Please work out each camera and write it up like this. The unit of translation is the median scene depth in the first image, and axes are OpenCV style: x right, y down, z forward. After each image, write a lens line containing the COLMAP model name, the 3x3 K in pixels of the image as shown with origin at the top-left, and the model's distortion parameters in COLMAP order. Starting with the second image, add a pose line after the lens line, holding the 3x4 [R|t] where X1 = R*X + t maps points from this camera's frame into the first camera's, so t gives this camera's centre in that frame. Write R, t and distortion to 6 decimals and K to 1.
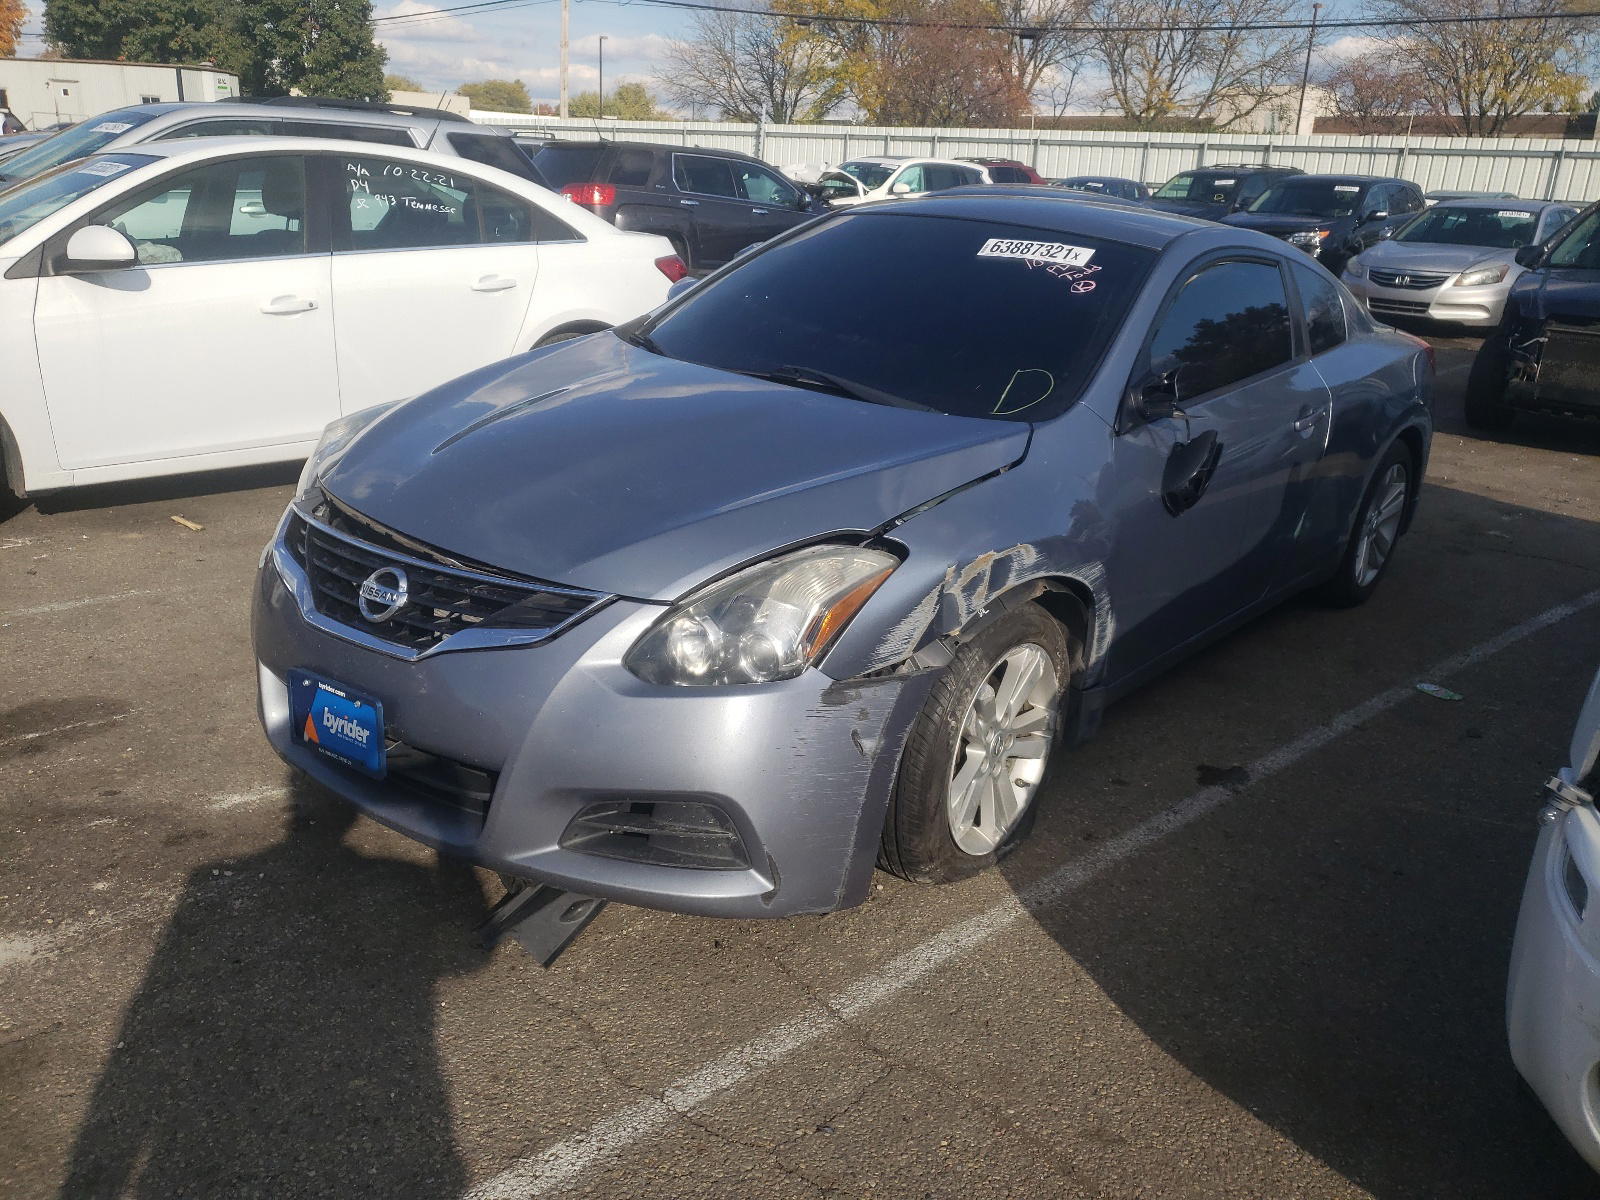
lens RADIAL K [[1207.0, 0, 800.0], [0, 1207.0, 600.0], [0, 0, 1]] dist [0.005011, 0.003029]
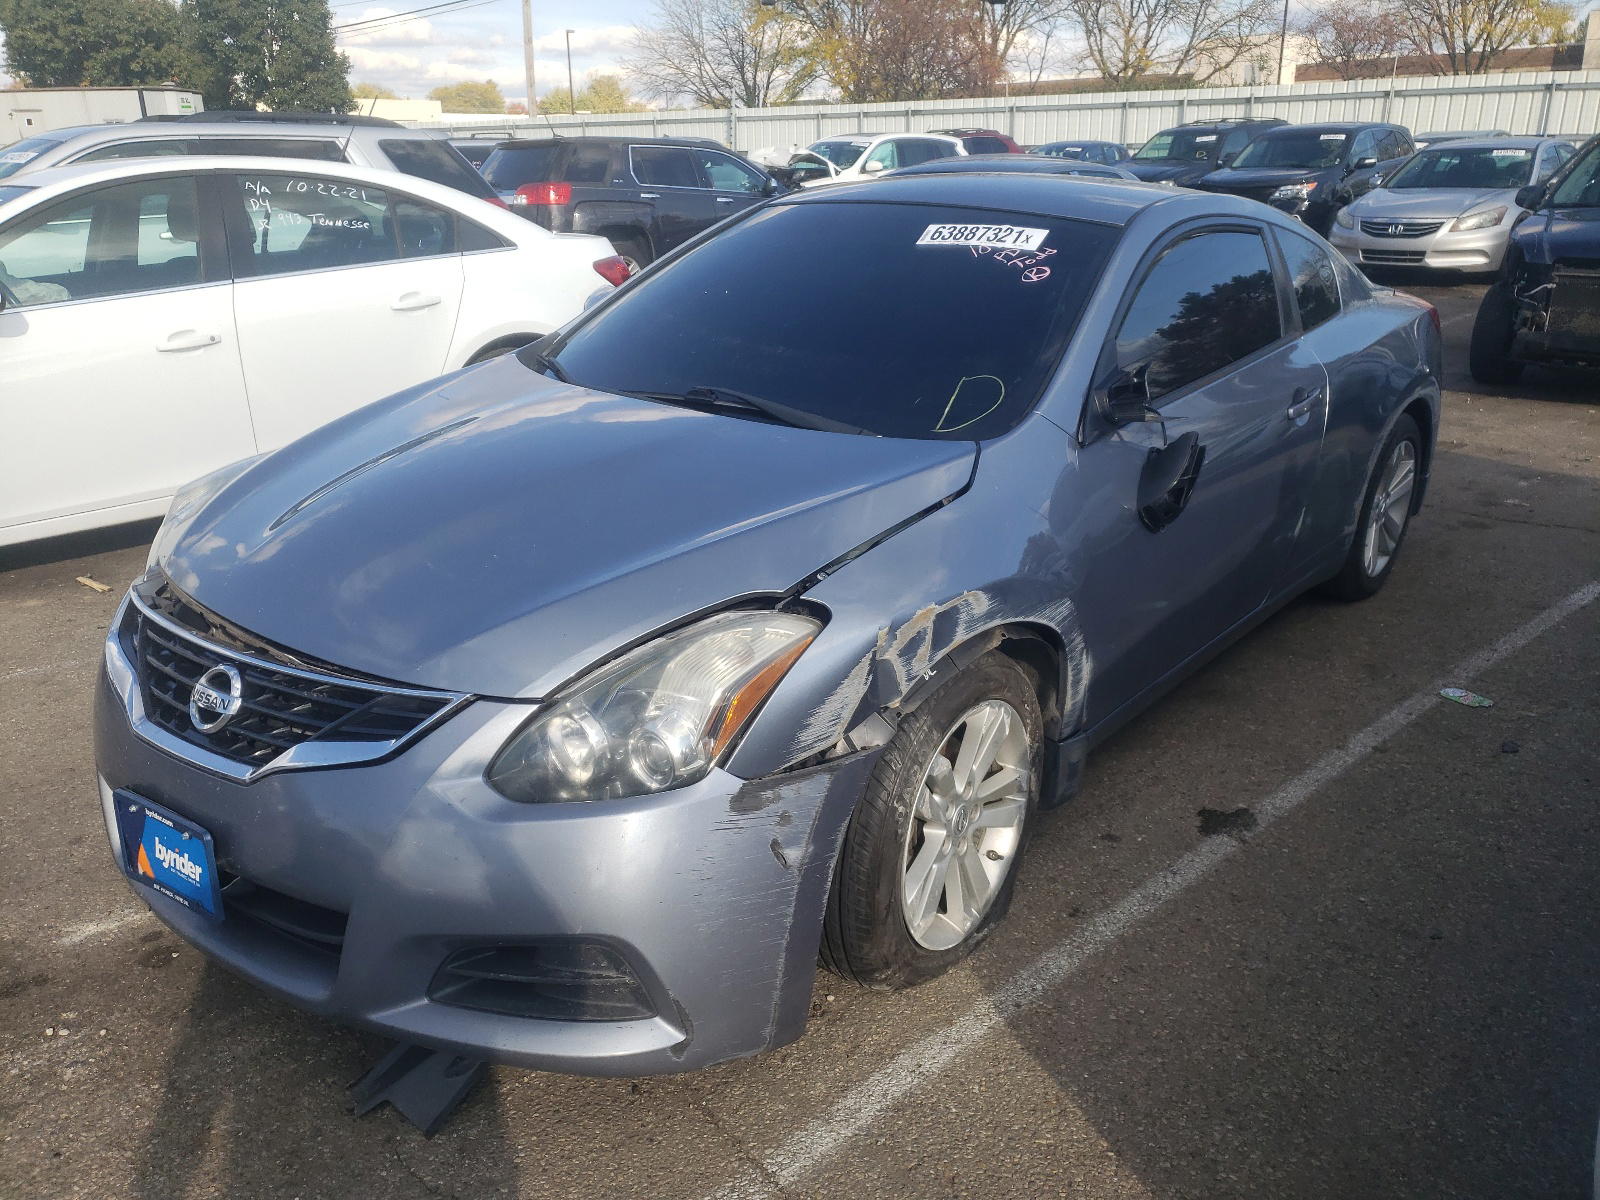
lens RADIAL K [[1194.6, 0, 800.0], [0, 1194.6, 600.0], [0, 0, 1]] dist [0.007524, 0.001404]
pose [[0.998123, -0.060386, -0.010223, 0.043852], [0.060547, 0.998033, 0.016266, -0.036537], [0.009221, -0.016854, 0.999815, 0.097529]]
